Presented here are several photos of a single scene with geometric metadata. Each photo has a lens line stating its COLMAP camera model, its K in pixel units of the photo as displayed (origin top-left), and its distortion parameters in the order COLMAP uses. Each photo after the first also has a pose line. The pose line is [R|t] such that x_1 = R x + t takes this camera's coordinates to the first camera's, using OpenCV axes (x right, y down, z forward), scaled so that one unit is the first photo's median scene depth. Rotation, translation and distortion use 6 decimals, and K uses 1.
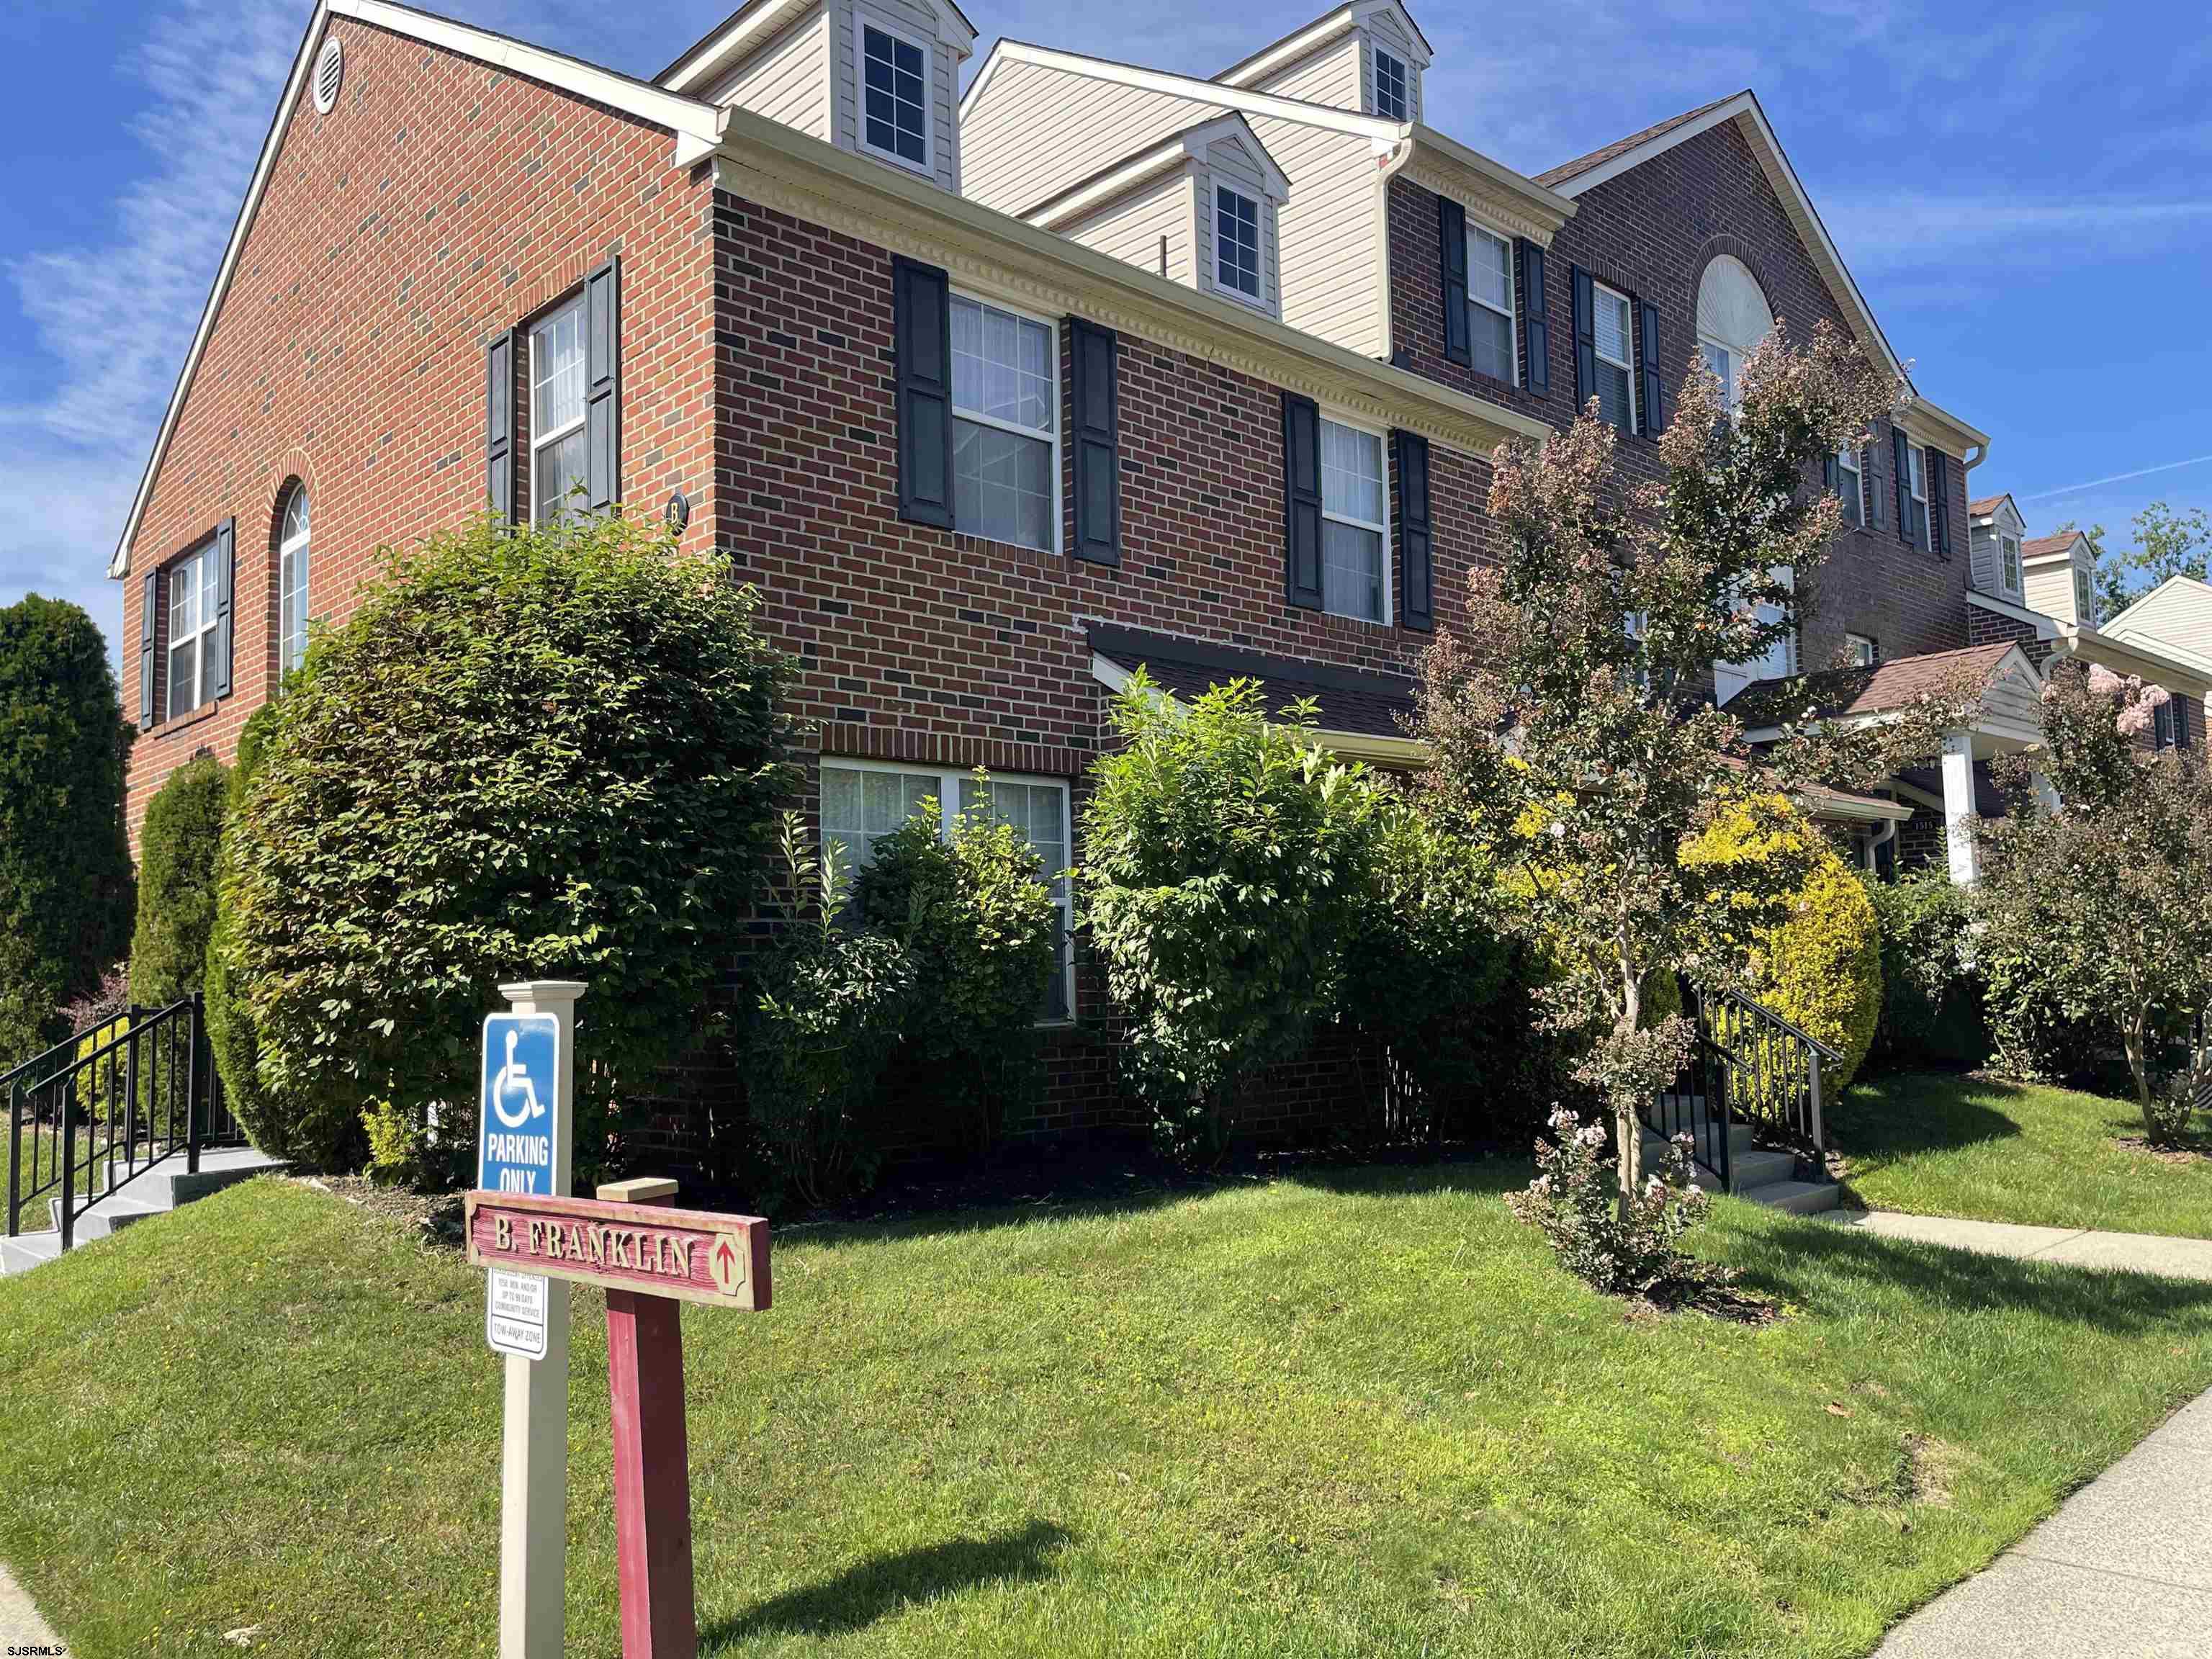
lens RADIAL K [[1702.2, 0, 1106.6], [0, 1702.2, 833.8], [0, 0, 1]] dist [0.053043, -0.070821]
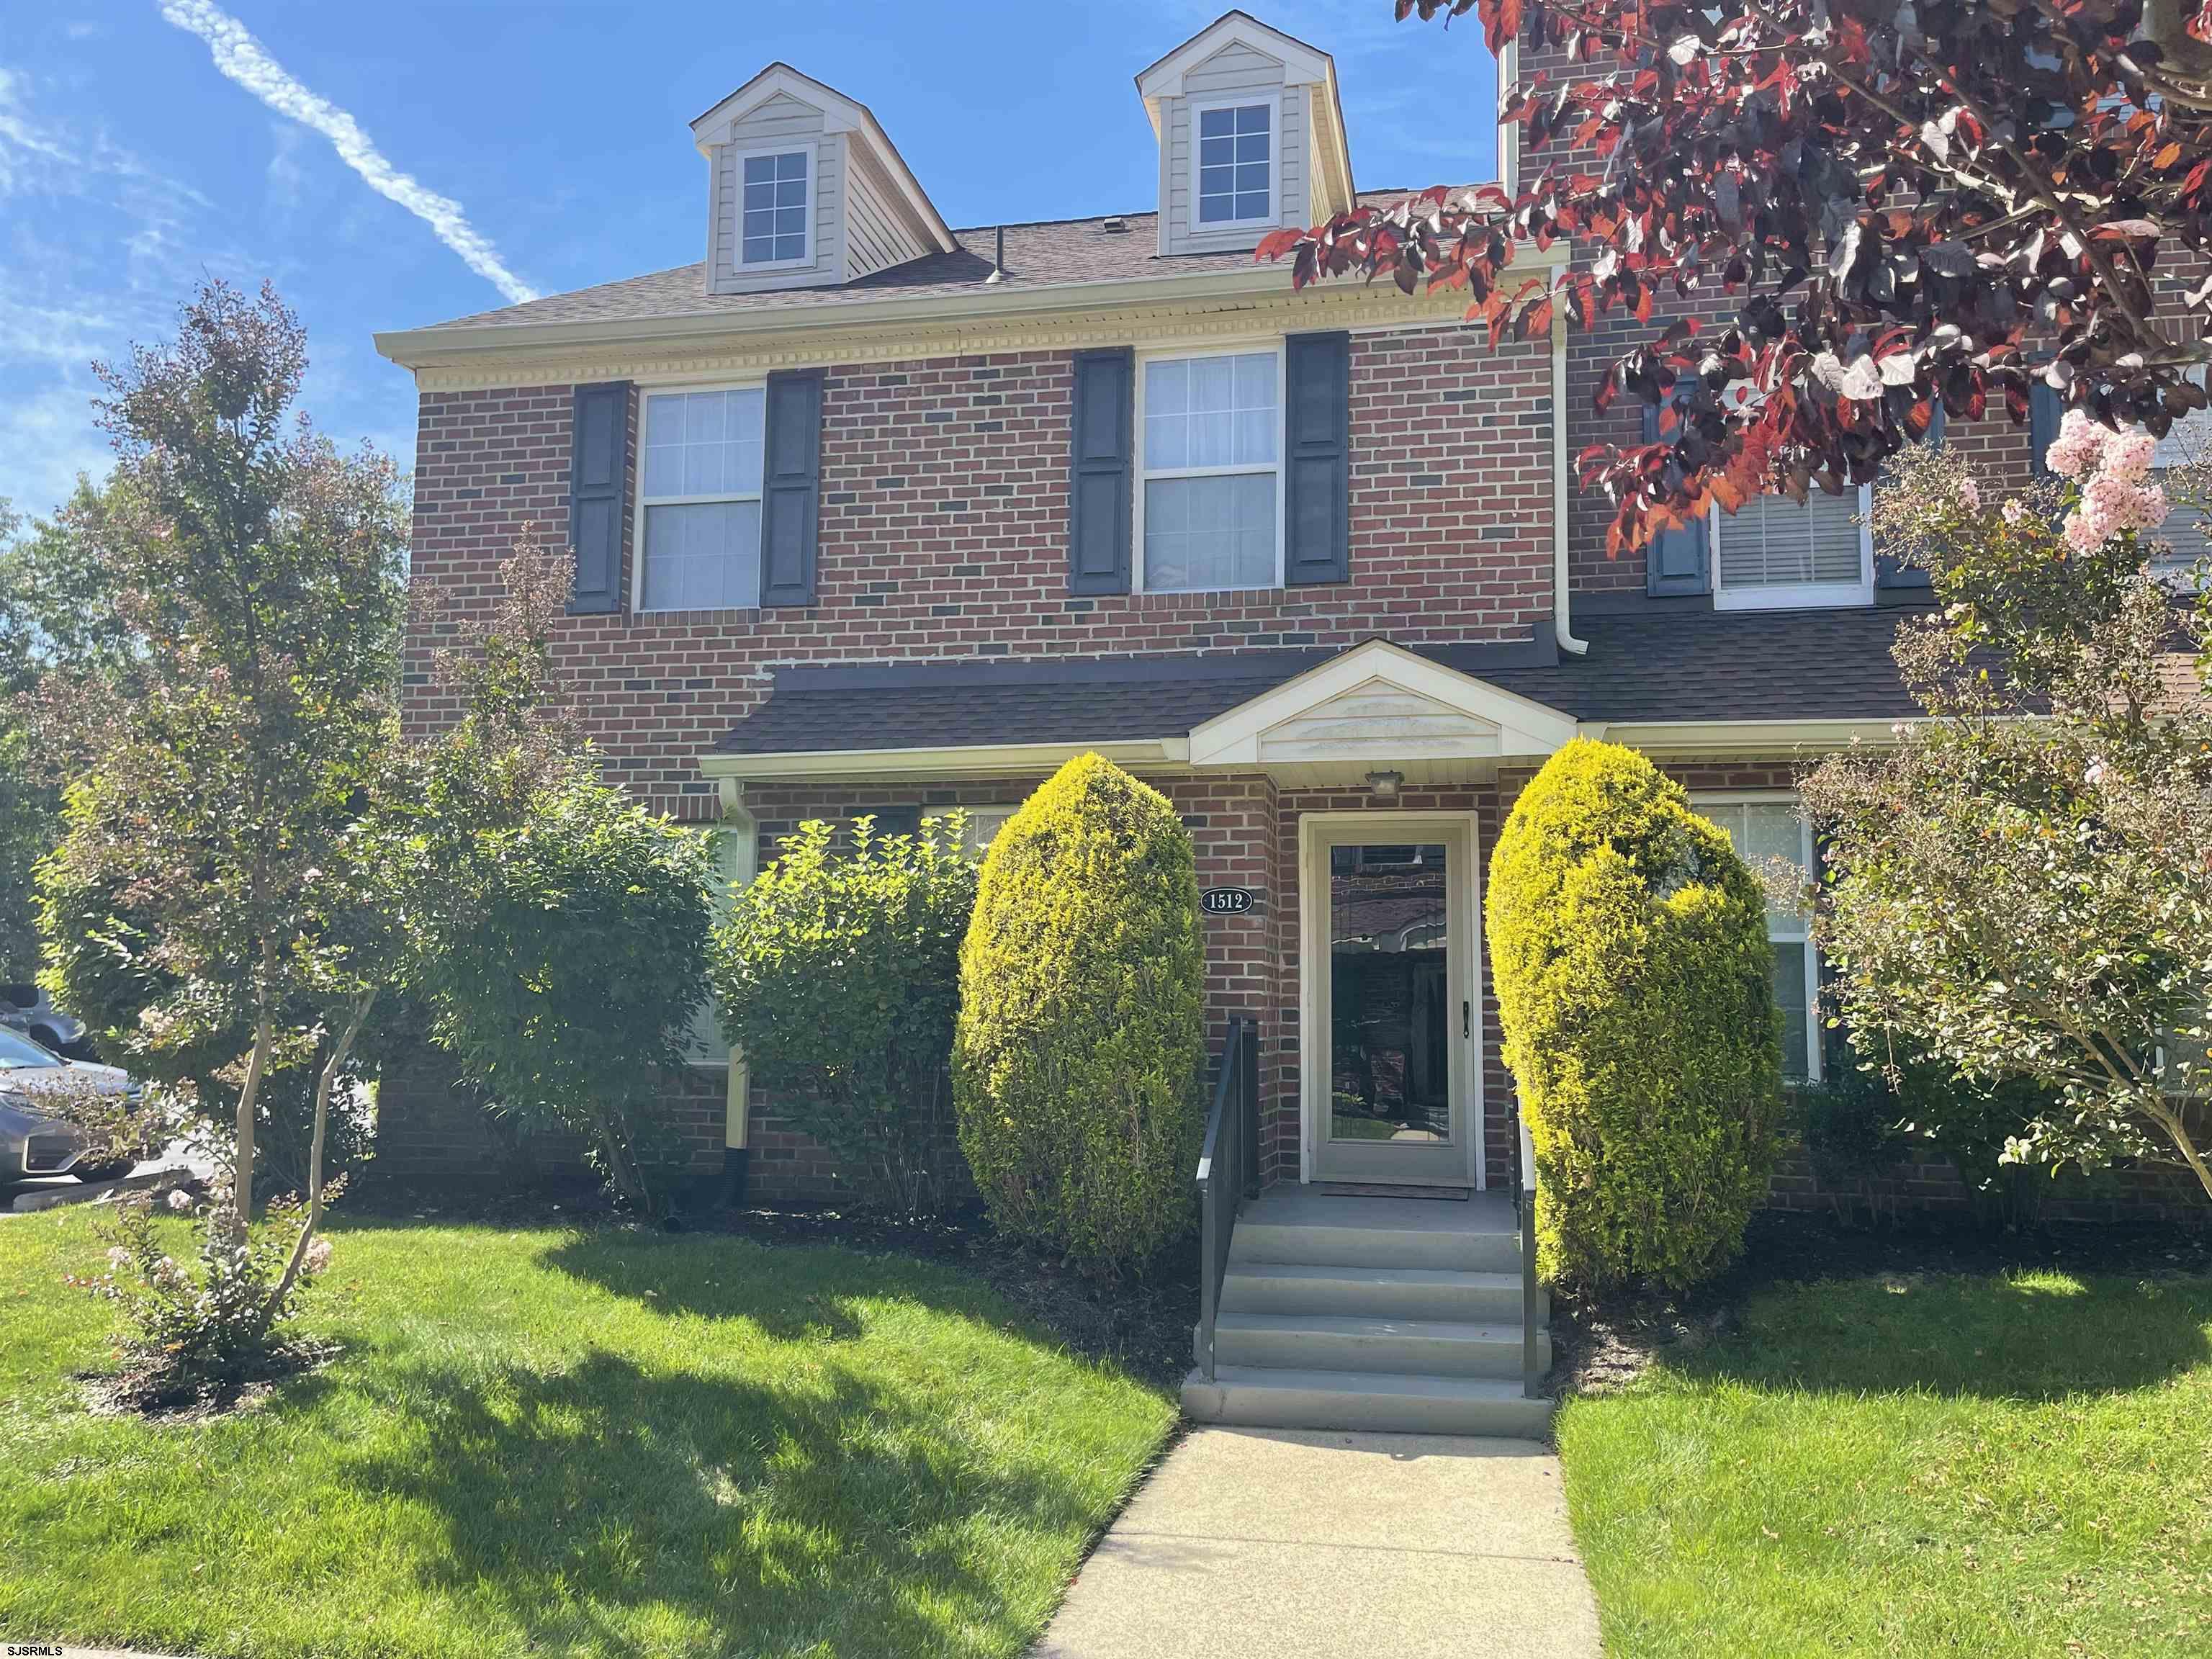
lens RADIAL K [[1702.2, 0, 1116.9], [0, 1702.2, 829.6], [0, 0, 1]] dist [0.053043, -0.070821]
pose [[0.555277, -0.064740, -0.829142, 0.935336], [0.046240, 0.997827, -0.046944, 0.029030], [0.830379, -0.012272, 0.557064, 0.601855]]
